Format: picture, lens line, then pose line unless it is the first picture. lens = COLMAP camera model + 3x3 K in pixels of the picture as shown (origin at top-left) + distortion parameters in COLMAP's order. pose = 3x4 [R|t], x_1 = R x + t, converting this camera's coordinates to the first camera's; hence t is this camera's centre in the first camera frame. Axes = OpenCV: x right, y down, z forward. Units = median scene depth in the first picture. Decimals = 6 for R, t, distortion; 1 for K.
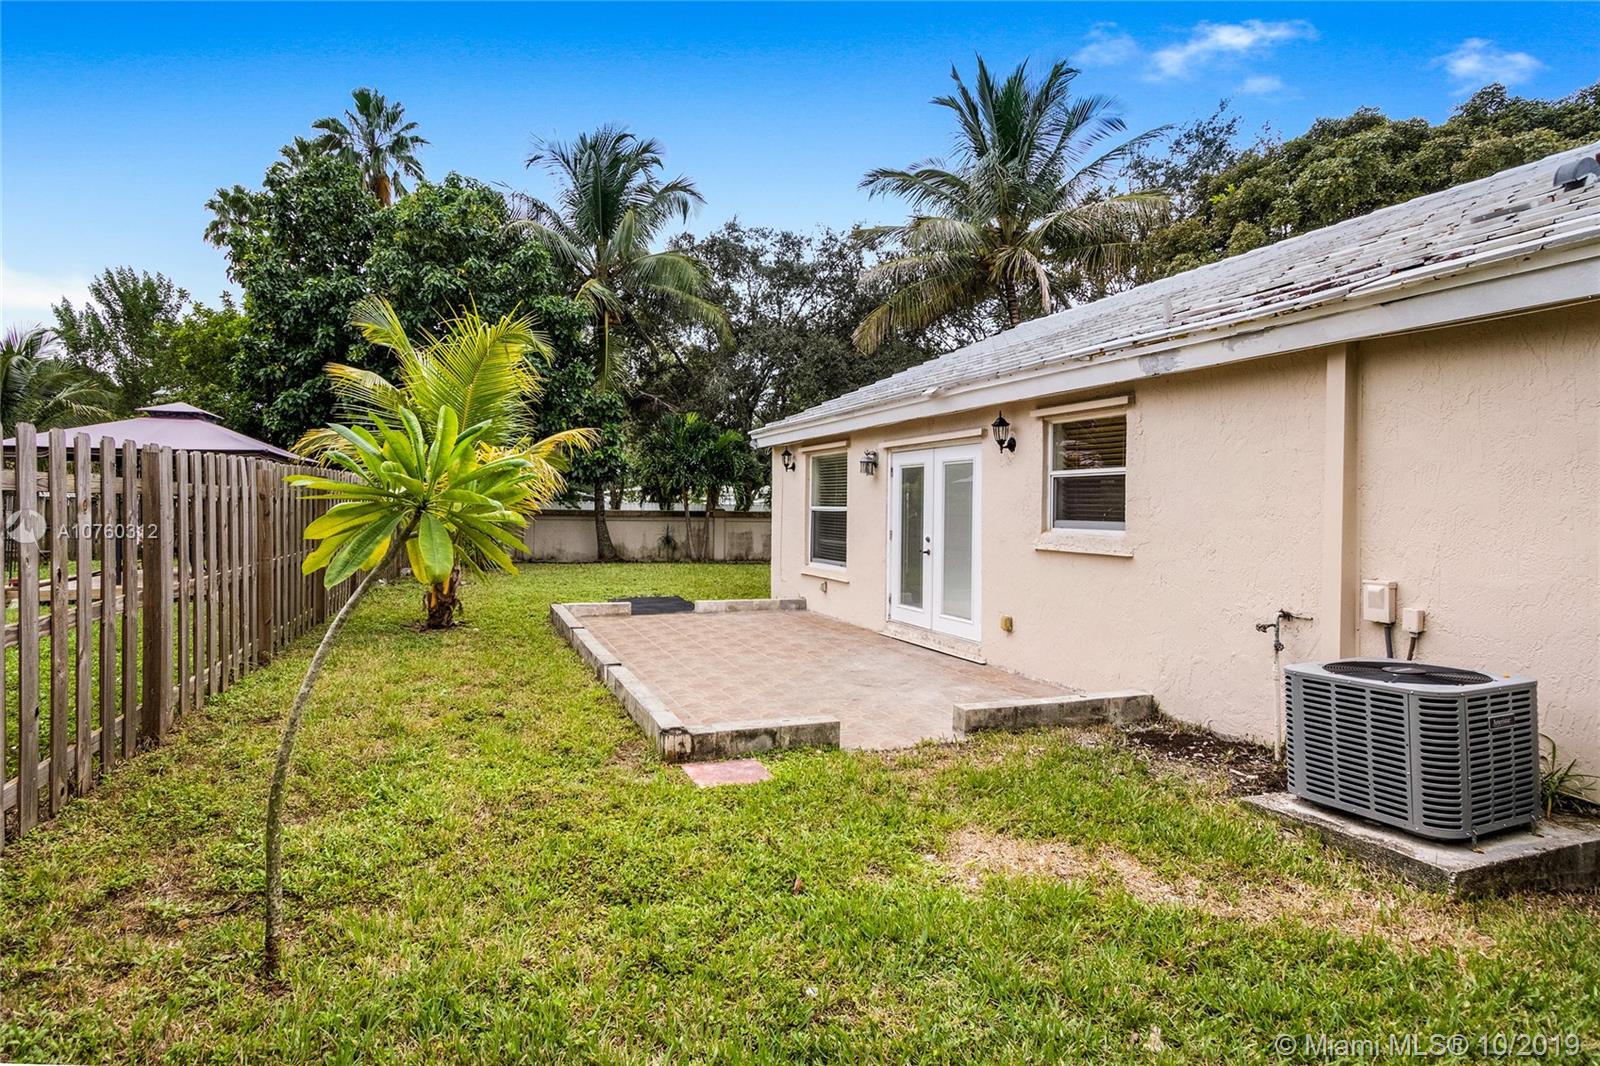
lens RADIAL K [[762.3, 0, 800.0], [0, 762.3, 533.0], [0, 0, 1]] dist [0.010763, -0.000099]
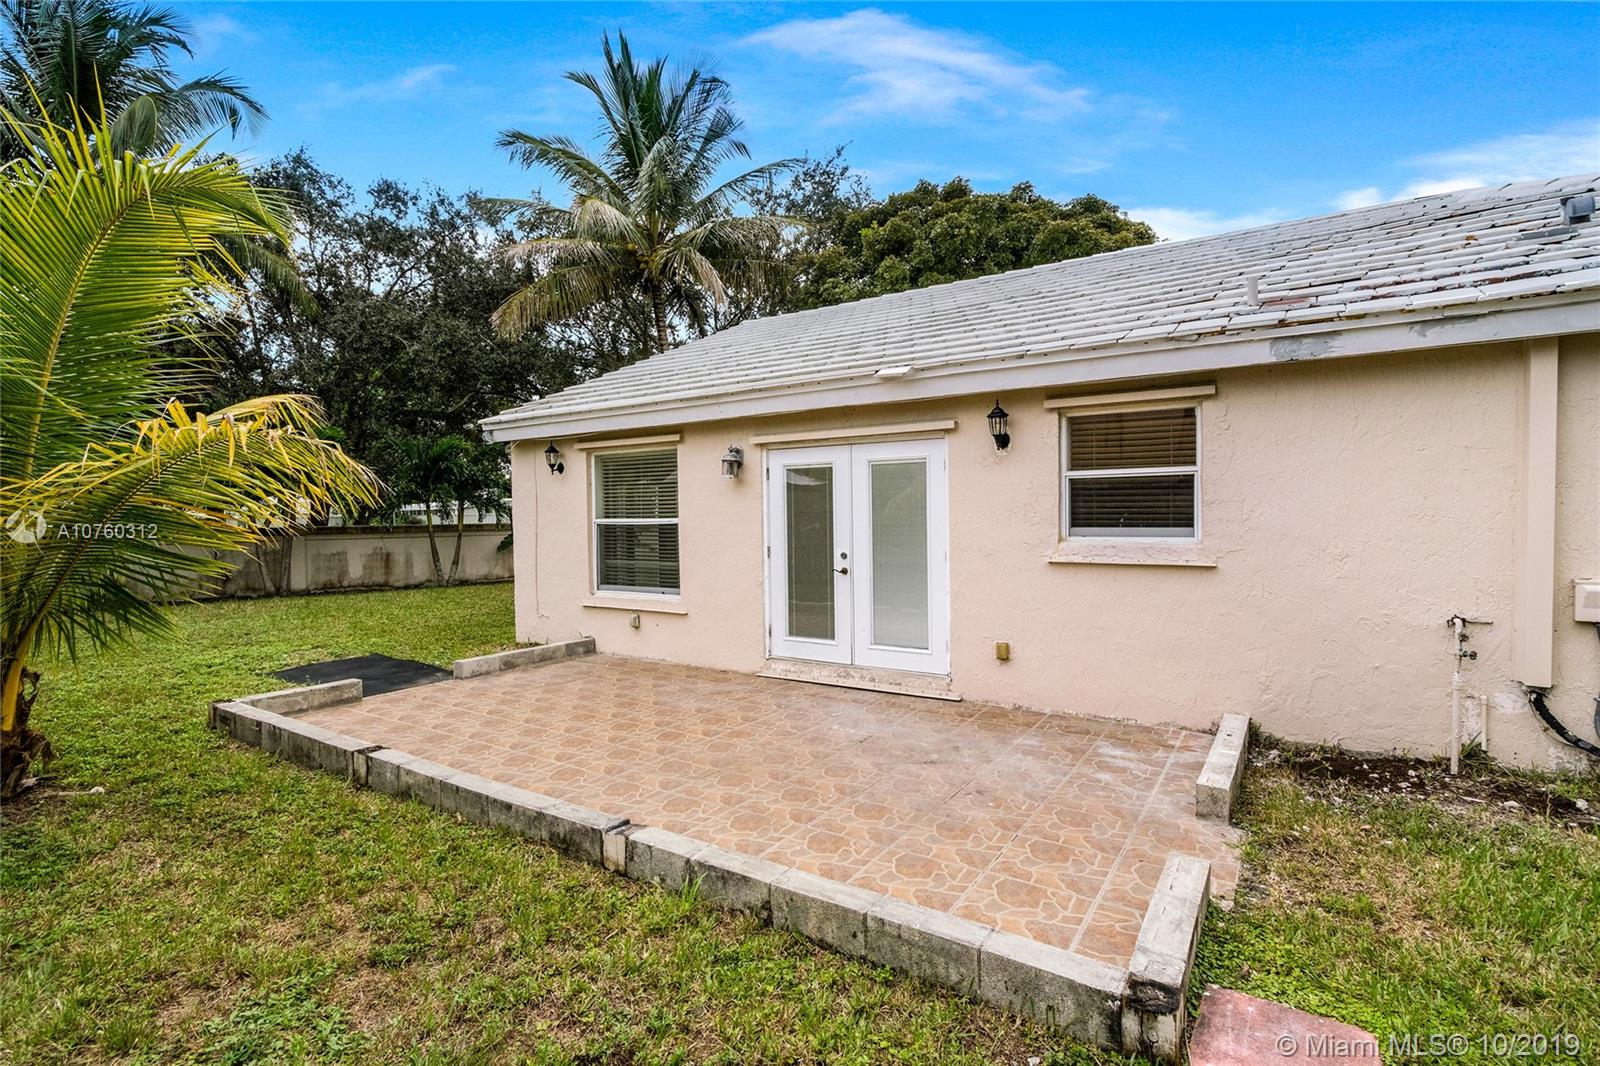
lens RADIAL K [[736.2, 0, 811.5], [0, 736.2, 543.2], [0, 0, 1]] dist [0.016305, -0.007890]
pose [[0.843178, -0.045628, 0.535694, -0.204636], [0.041812, 0.998940, 0.019274, -0.015527], [-0.536006, 0.006147, 0.844192, 0.249145]]
